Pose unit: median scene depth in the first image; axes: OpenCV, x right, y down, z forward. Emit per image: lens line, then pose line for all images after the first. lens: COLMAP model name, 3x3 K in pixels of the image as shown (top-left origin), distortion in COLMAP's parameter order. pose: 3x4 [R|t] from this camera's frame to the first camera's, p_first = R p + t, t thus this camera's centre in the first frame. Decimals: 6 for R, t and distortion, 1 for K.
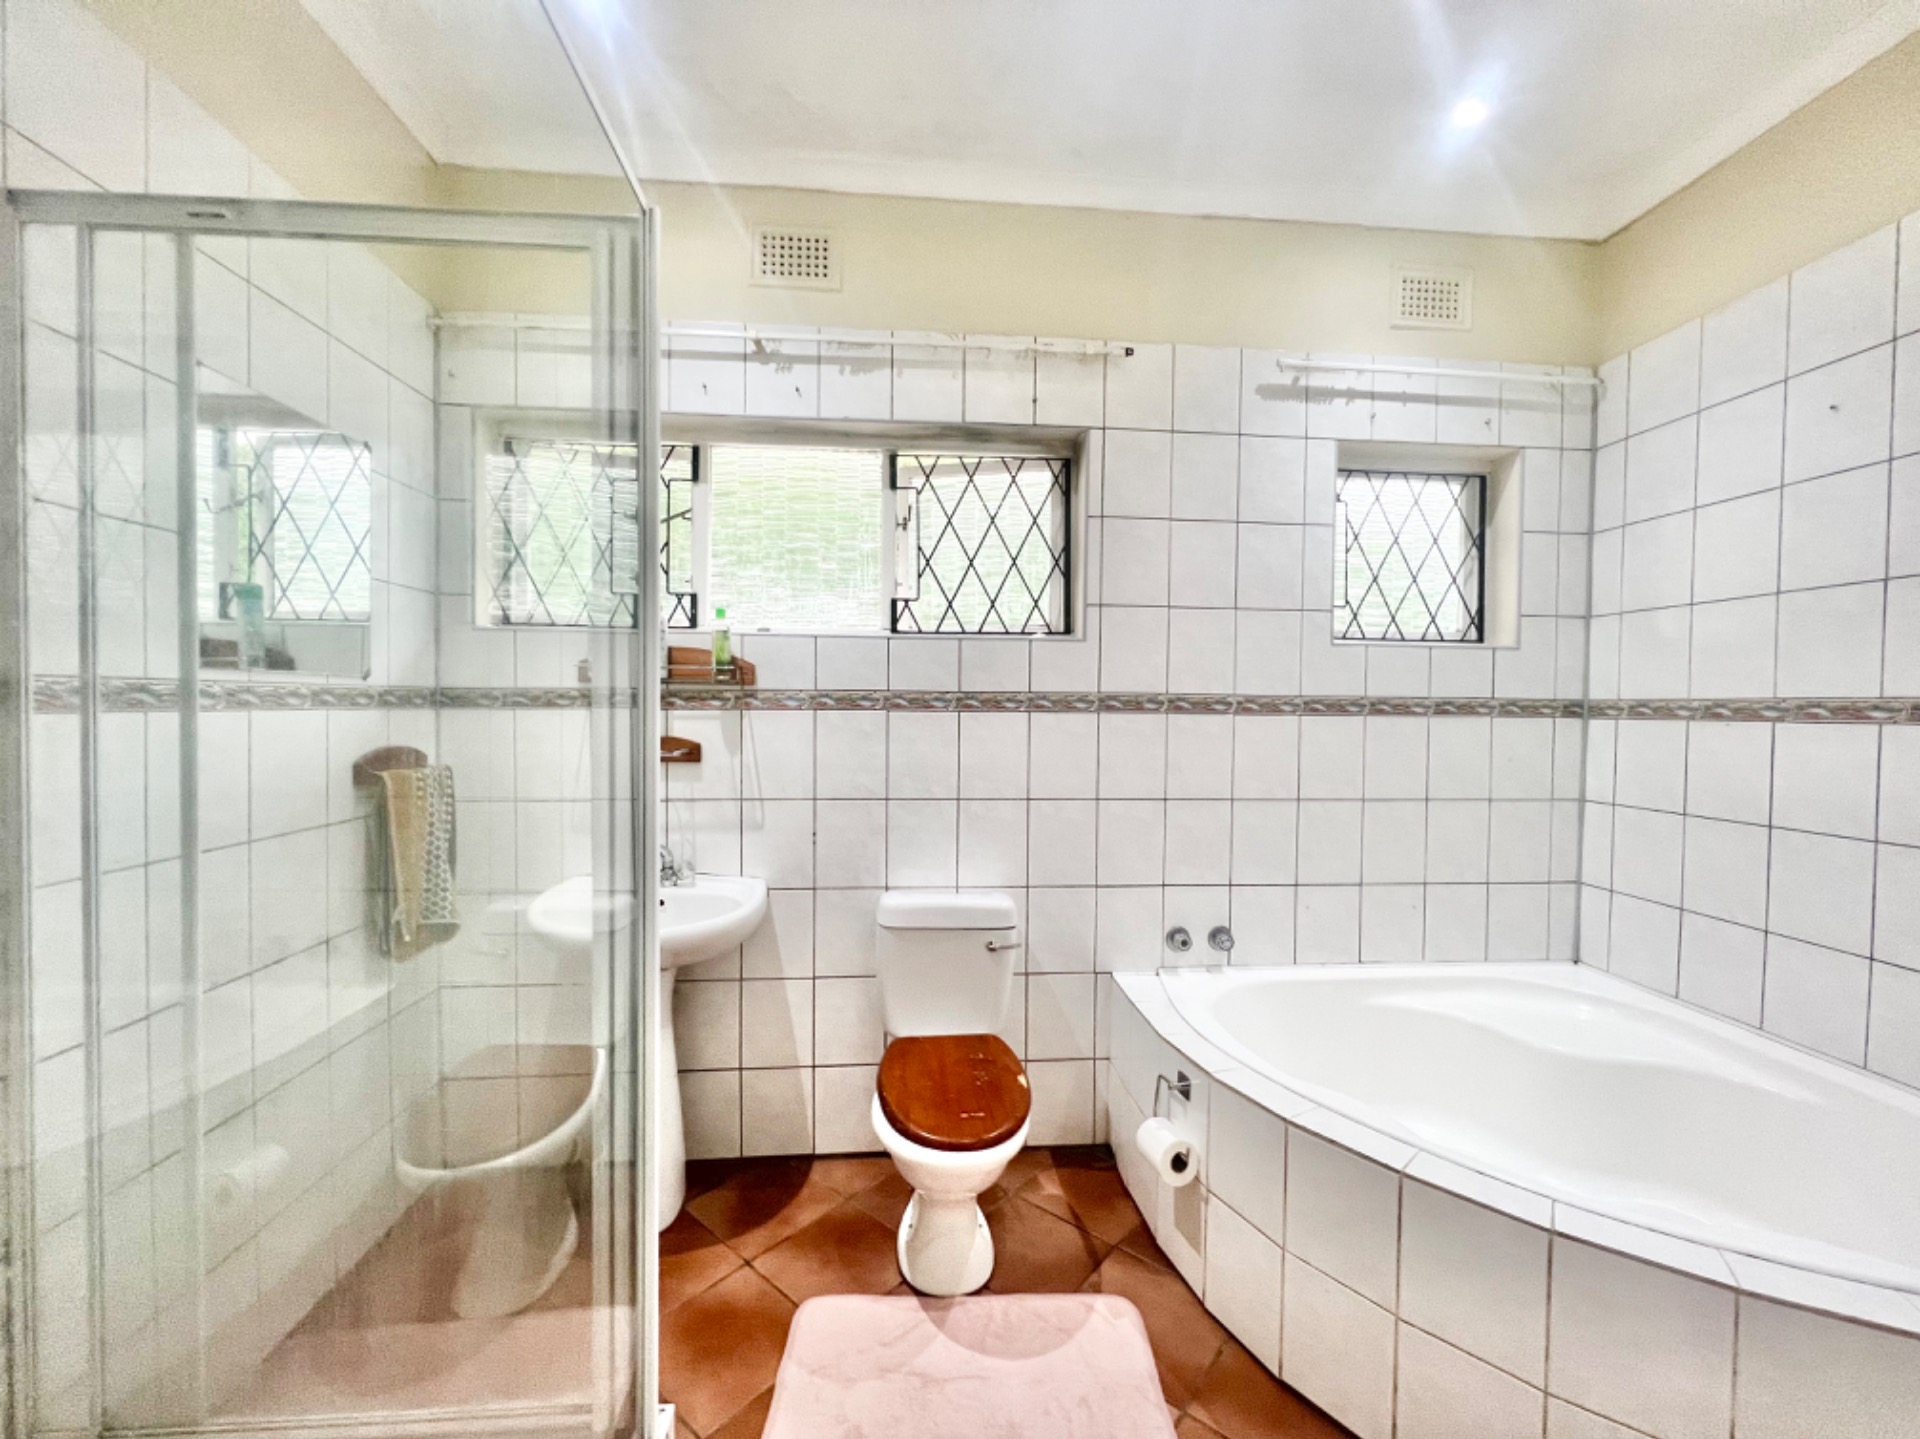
lens RADIAL K [[777.4, 0, 953.4], [0, 777.4, 724.9], [0, 0, 1]] dist [-0.002466, -0.001290]
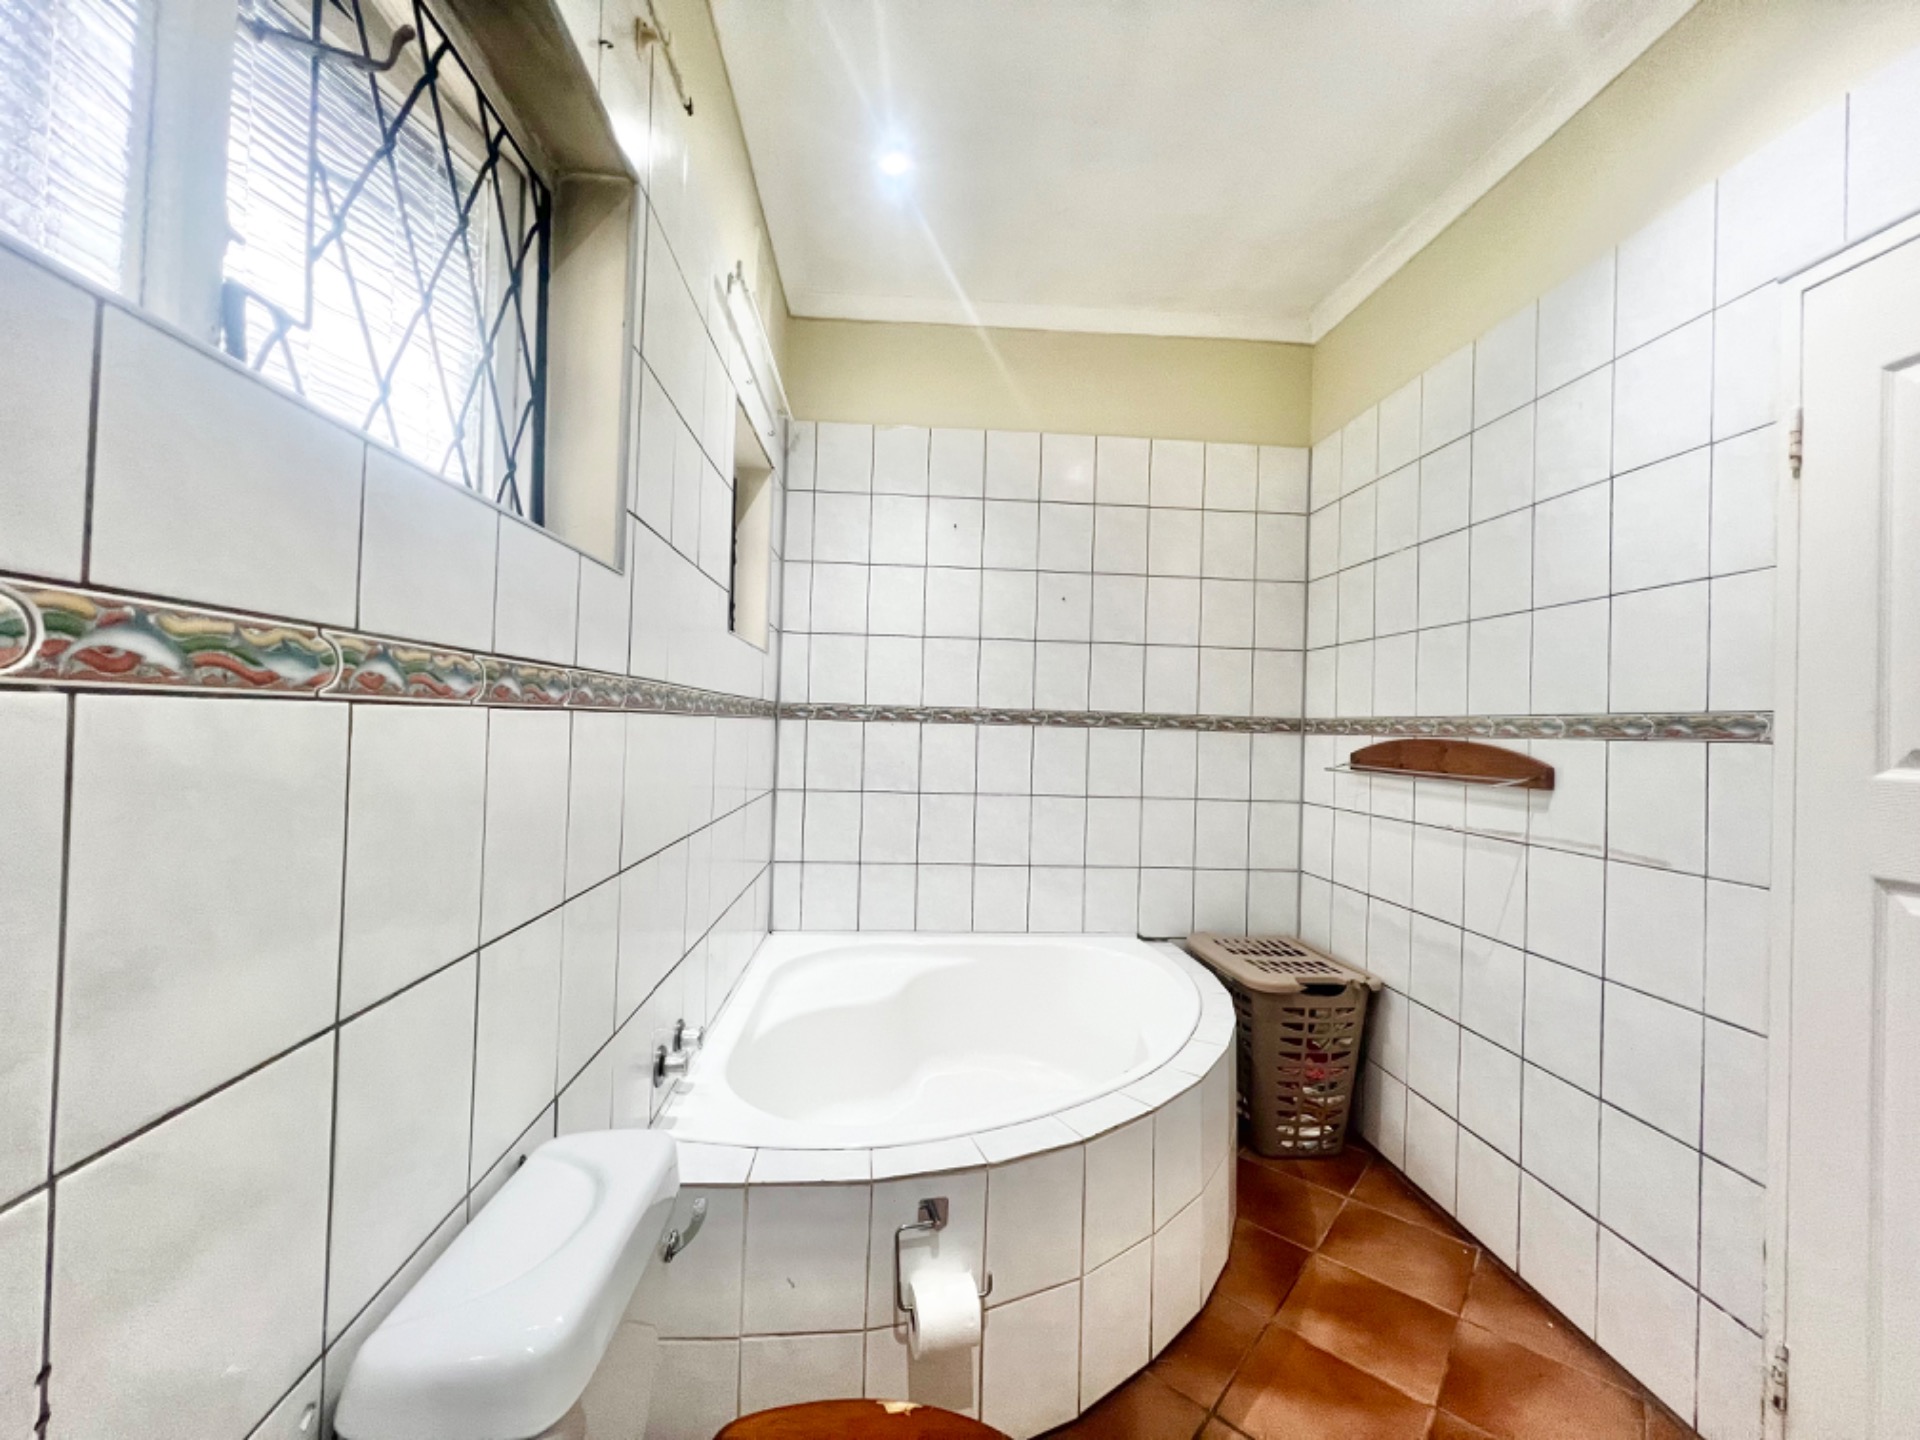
lens RADIAL K [[777.4, 0, 953.9], [0, 777.4, 713.0], [0, 0, 1]] dist [-0.002466, -0.001290]
pose [[-0.012204, 0.003685, 0.999919, -0.365862], [-0.004222, 0.999984, -0.003737, -0.014338], [-0.999917, -0.004267, -0.012188, 0.796240]]
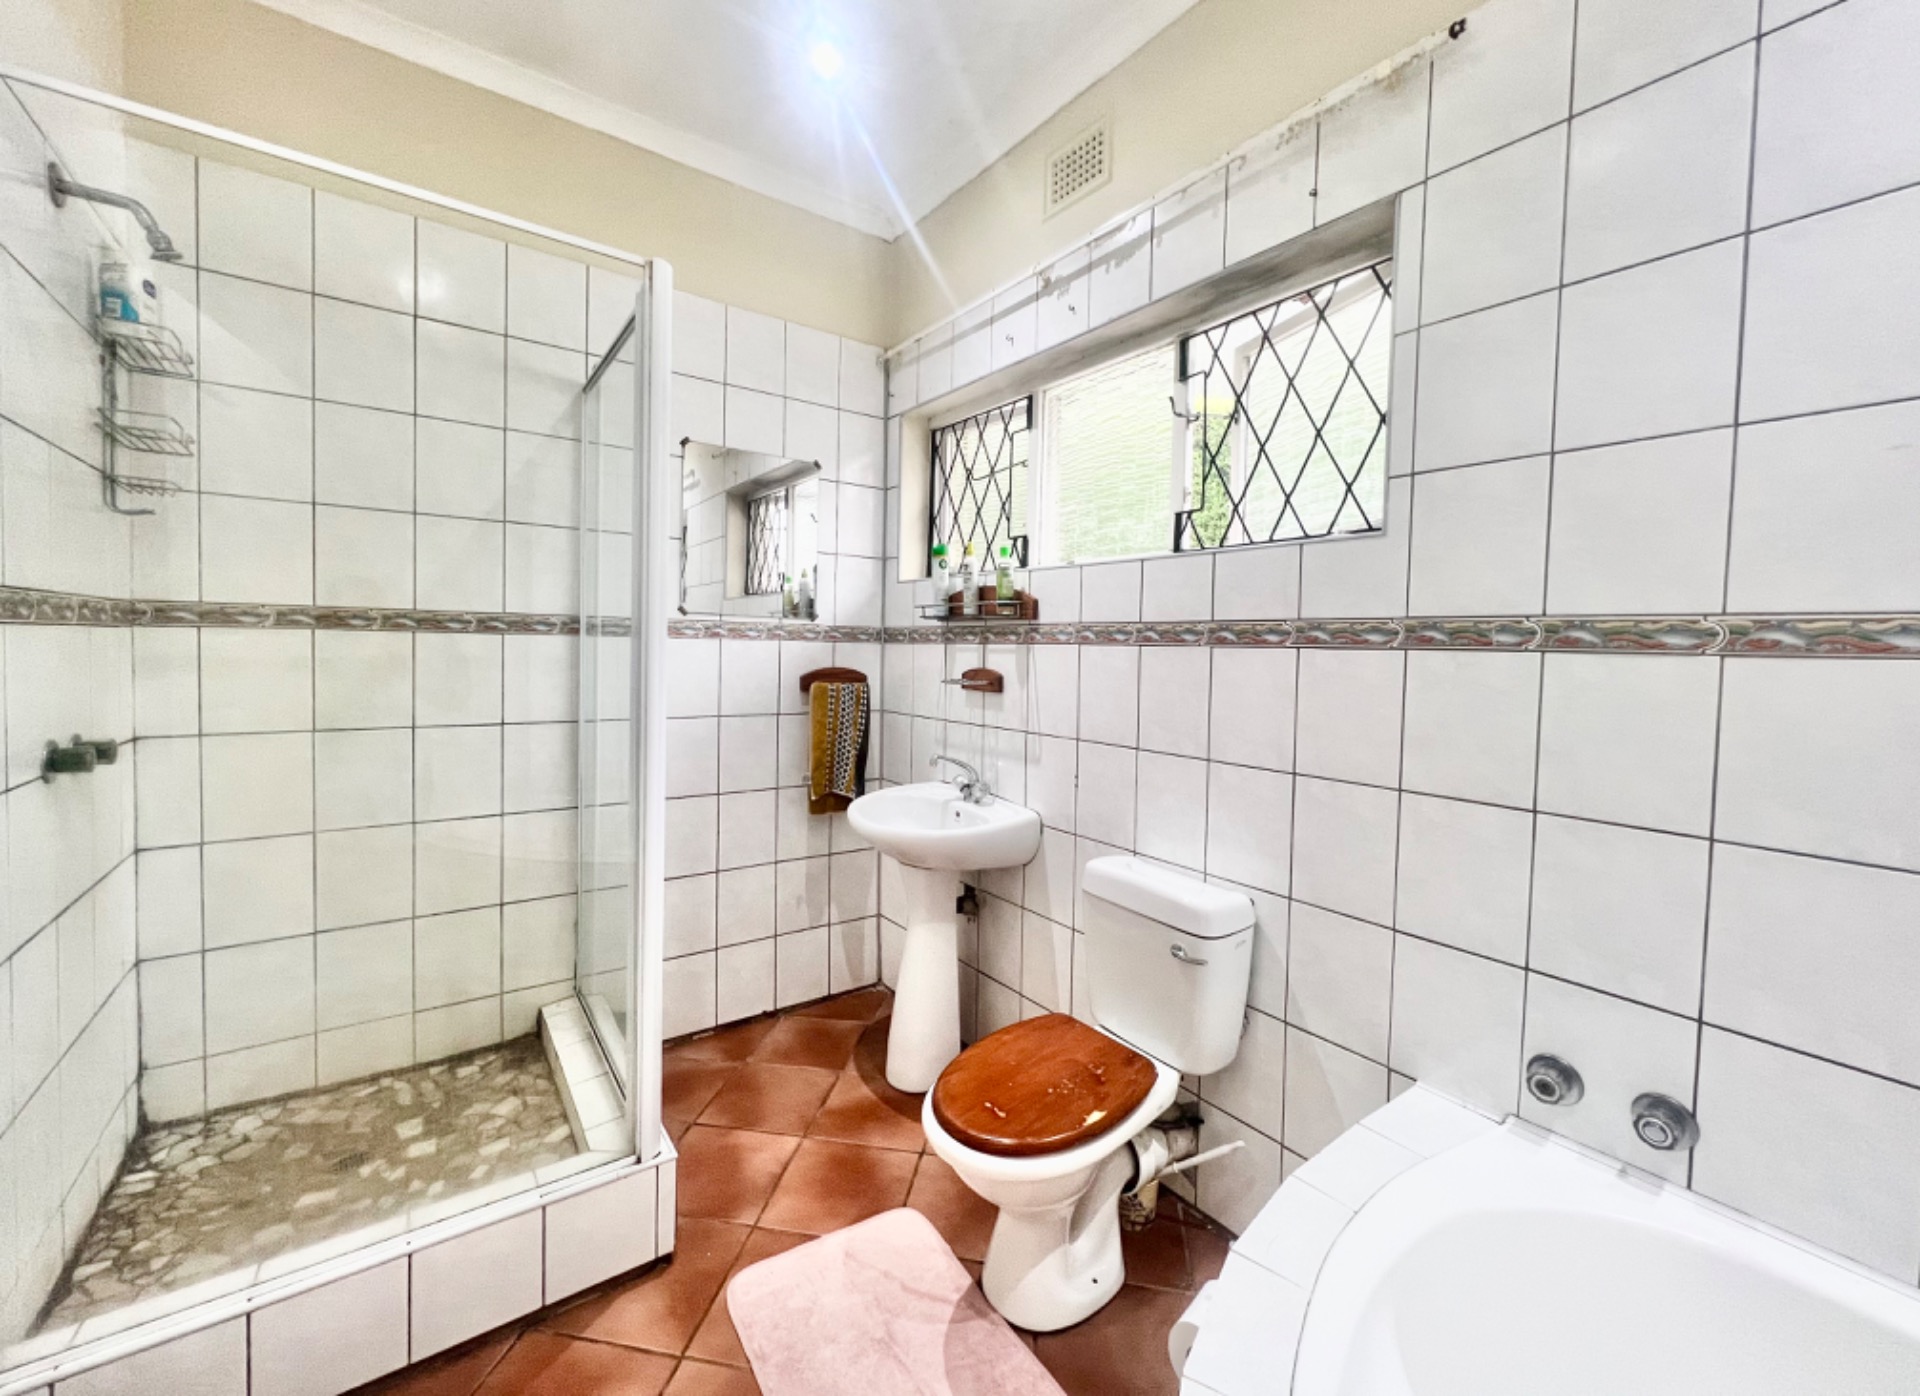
lens RADIAL K [[767.5, 0, 926.4], [0, 767.5, 670.7], [0, 0, 1]] dist [0.004618, 0.000000]
pose [[0.509056, 0.031247, -0.860166, 0.529446], [-0.033826, 0.999295, 0.016282, 0.003713], [0.860068, 0.020807, 0.509754, 0.369513]]
